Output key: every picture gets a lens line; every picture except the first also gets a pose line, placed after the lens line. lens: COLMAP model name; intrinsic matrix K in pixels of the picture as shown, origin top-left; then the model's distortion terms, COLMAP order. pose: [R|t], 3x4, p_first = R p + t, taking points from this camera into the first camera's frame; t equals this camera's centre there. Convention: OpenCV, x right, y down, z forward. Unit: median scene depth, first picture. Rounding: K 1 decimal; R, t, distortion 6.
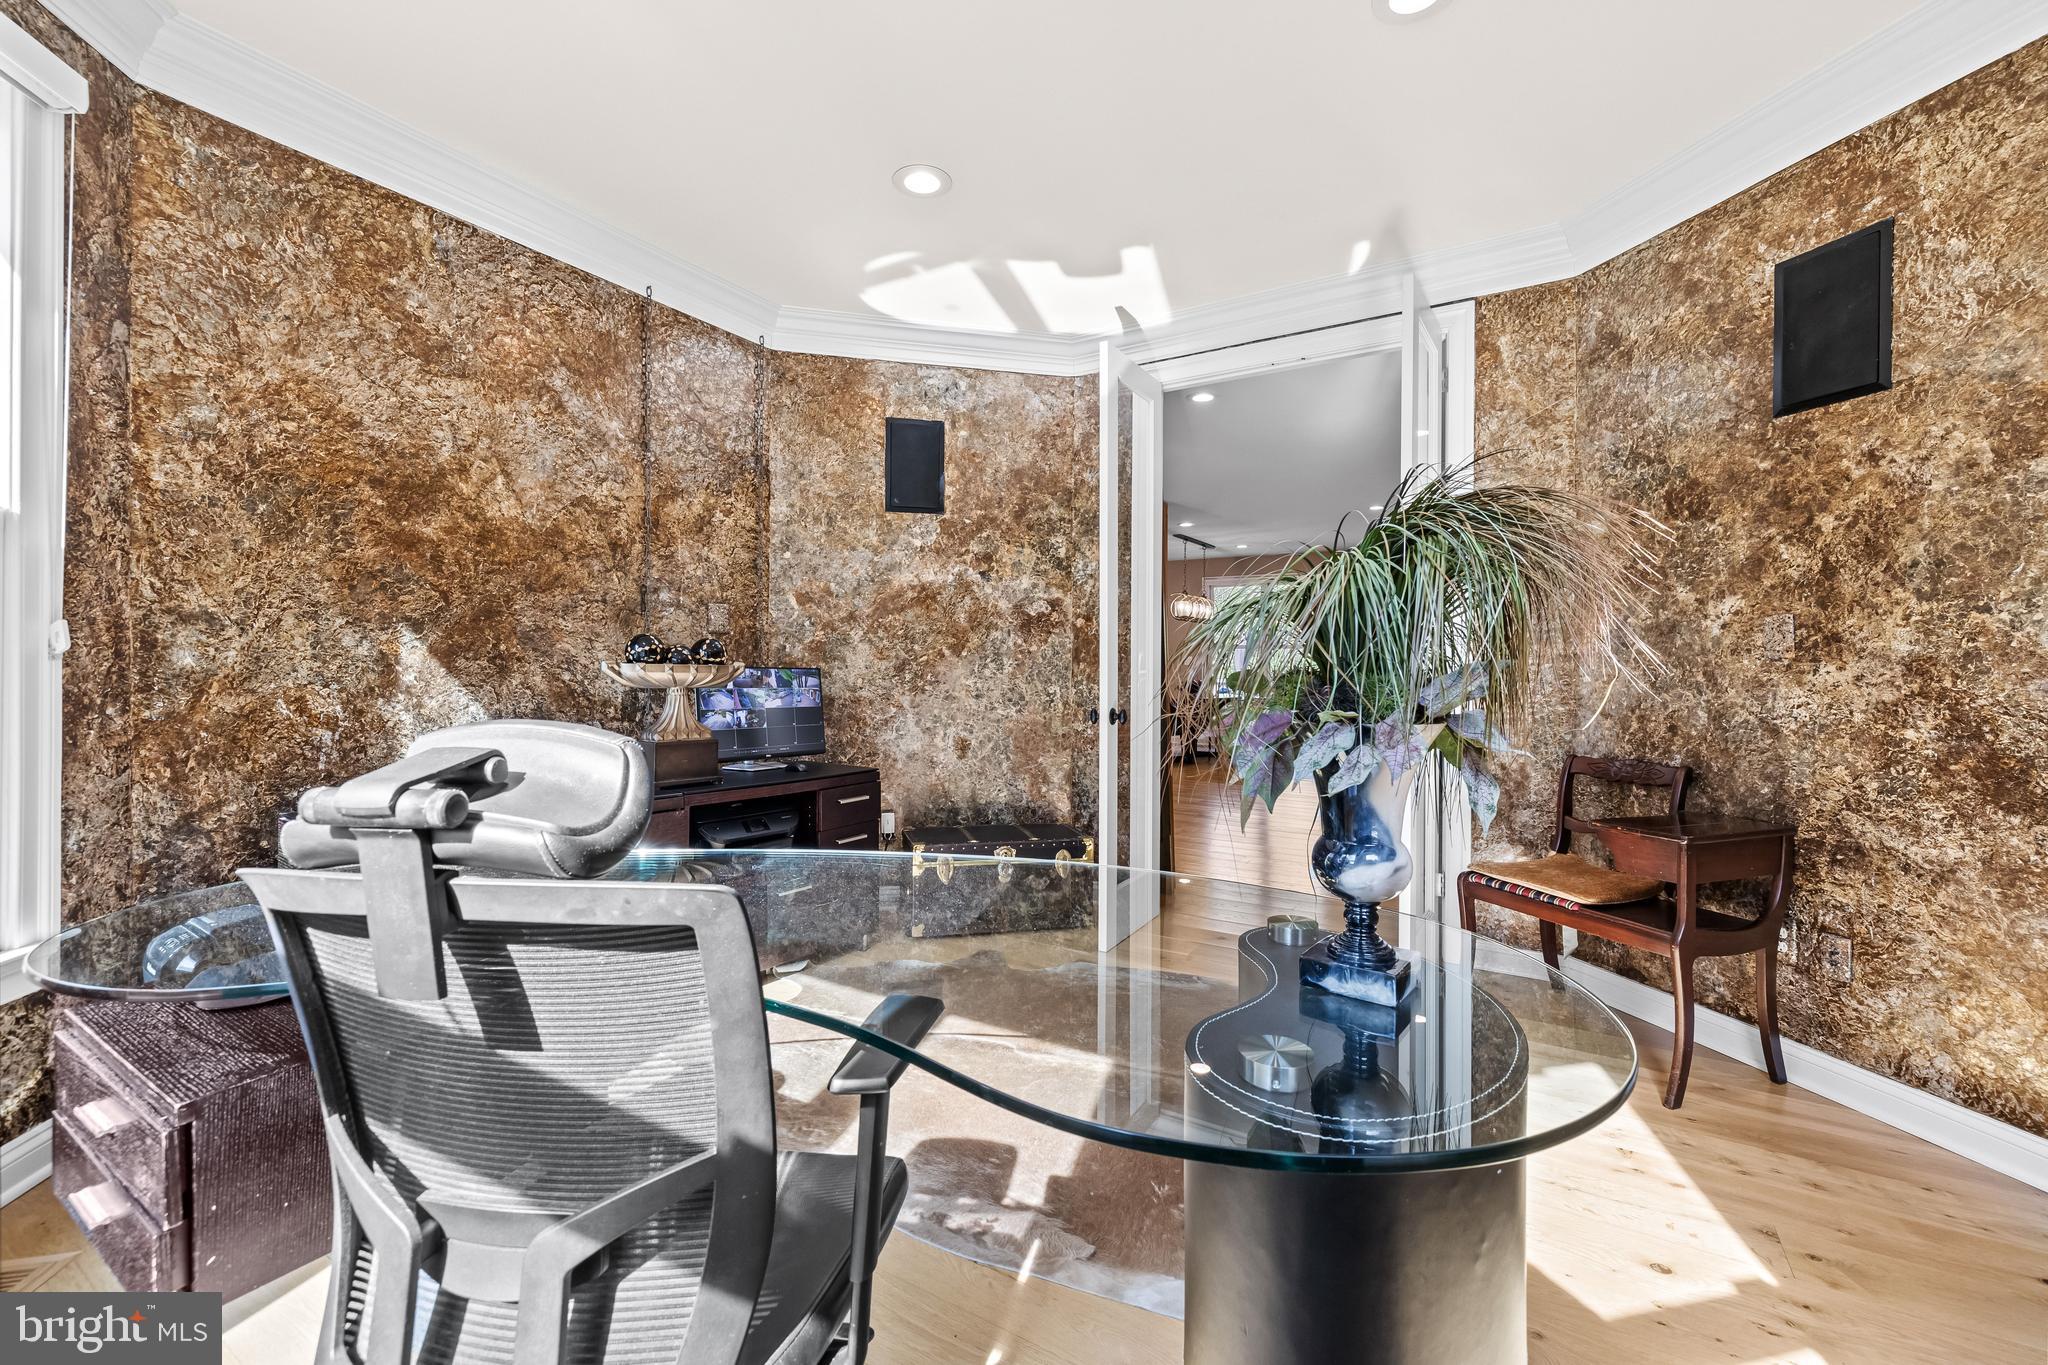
lens RADIAL K [[864.1, 0, 1026.0], [0, 864.1, 657.7], [0, 0, 1]] dist [0.000947, 0.000299]
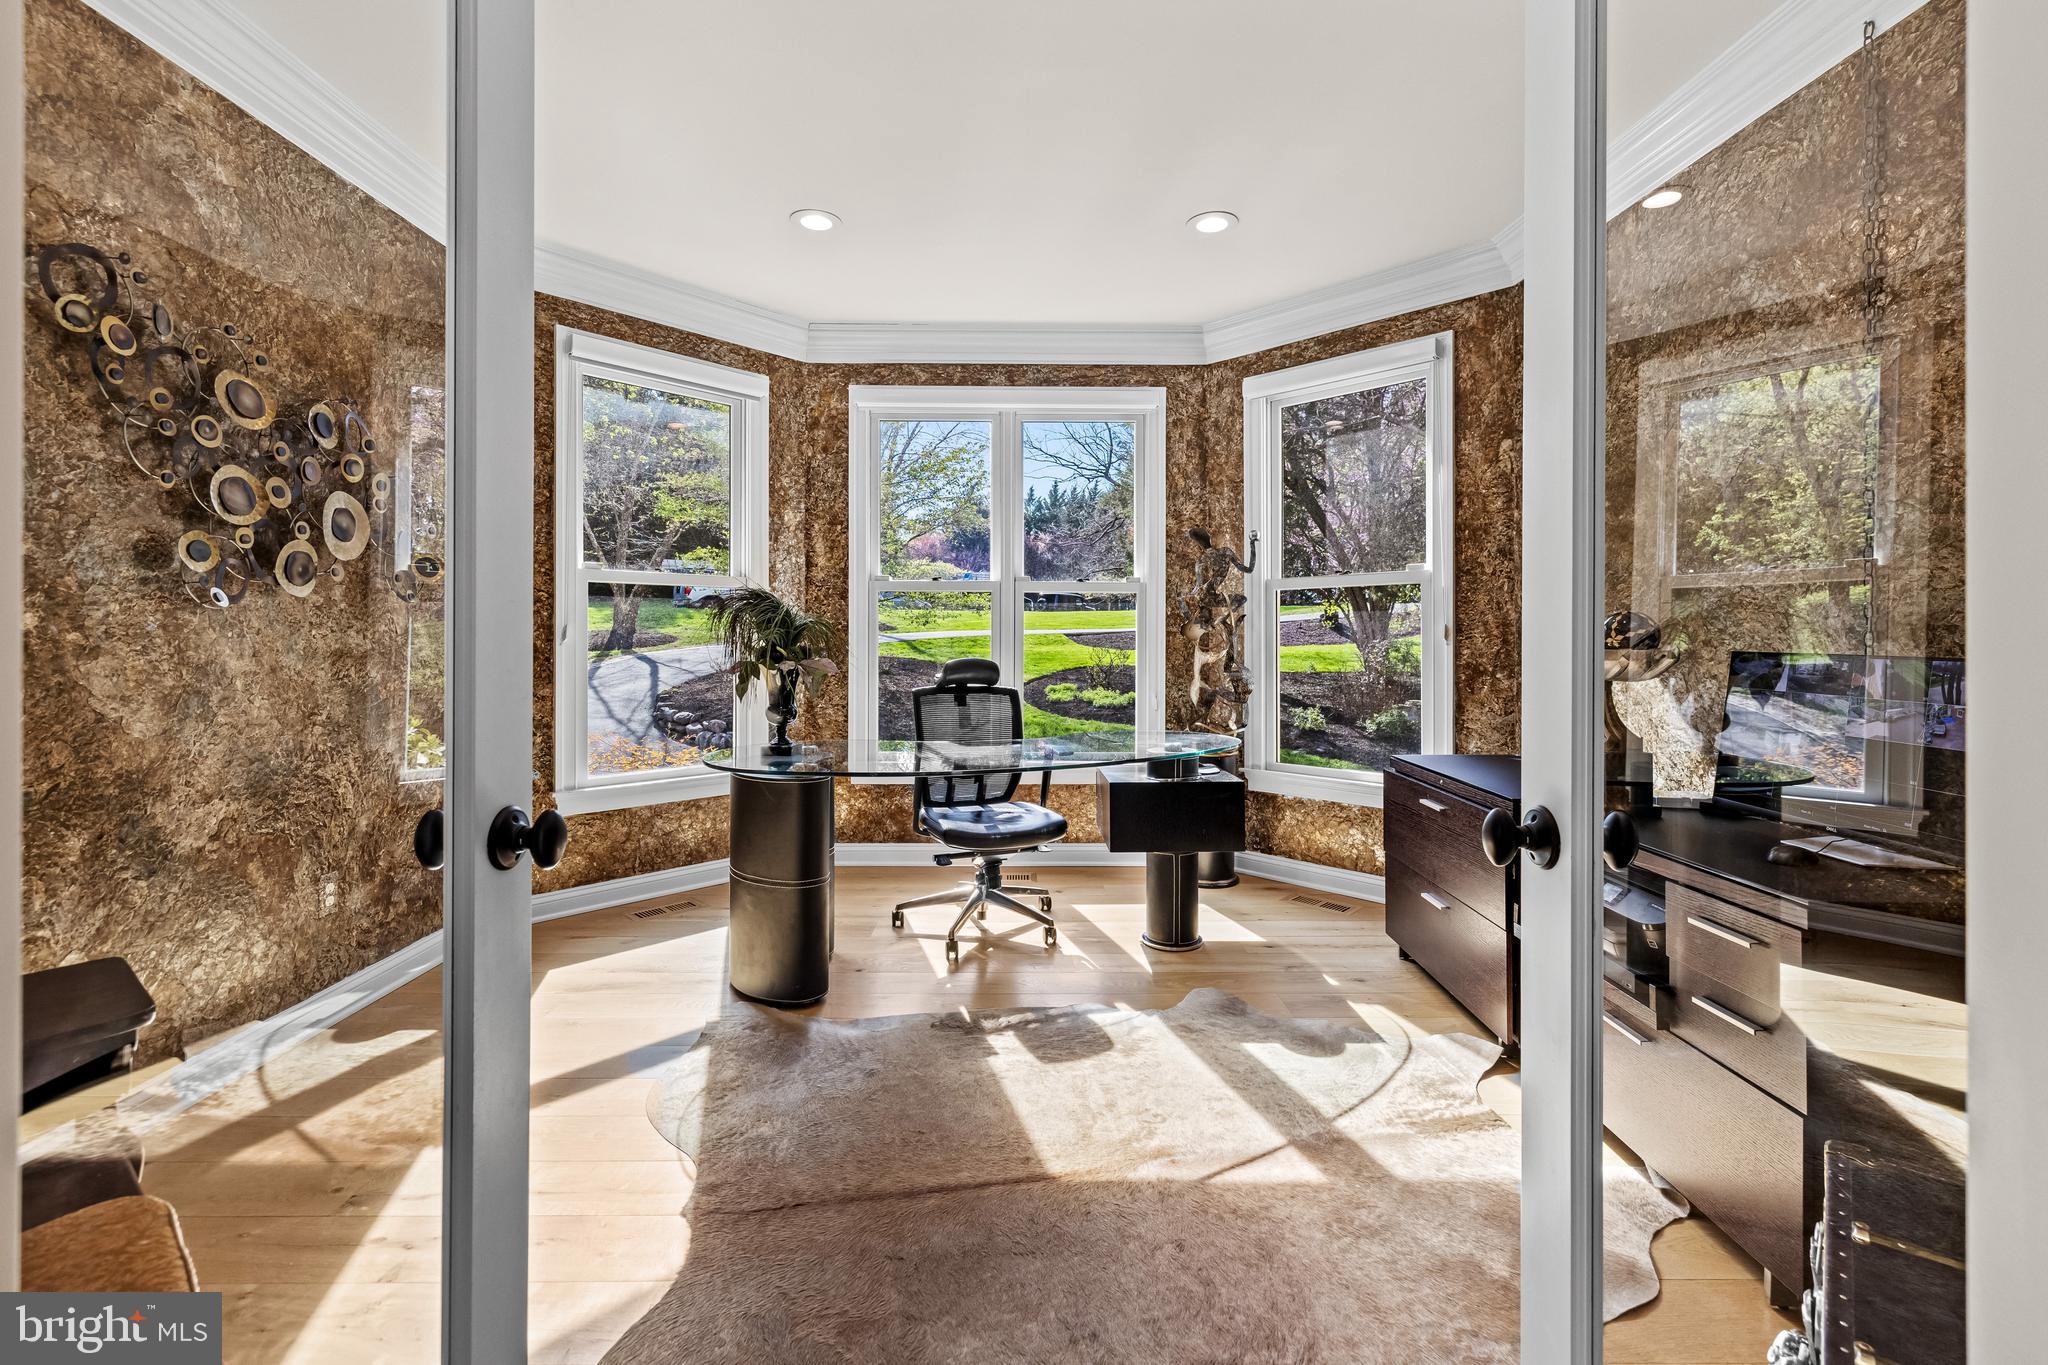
lens RADIAL K [[864.1, 0, 1026.0], [0, 864.1, 657.7], [0, 0, 1]] dist [0.000947, 0.000299]
pose [[-0.832675, -0.003646, -0.553750, 0.628385], [-0.003350, 0.999993, -0.001546, 0.032287], [0.553752, 0.000567, -0.832681, 1.883919]]
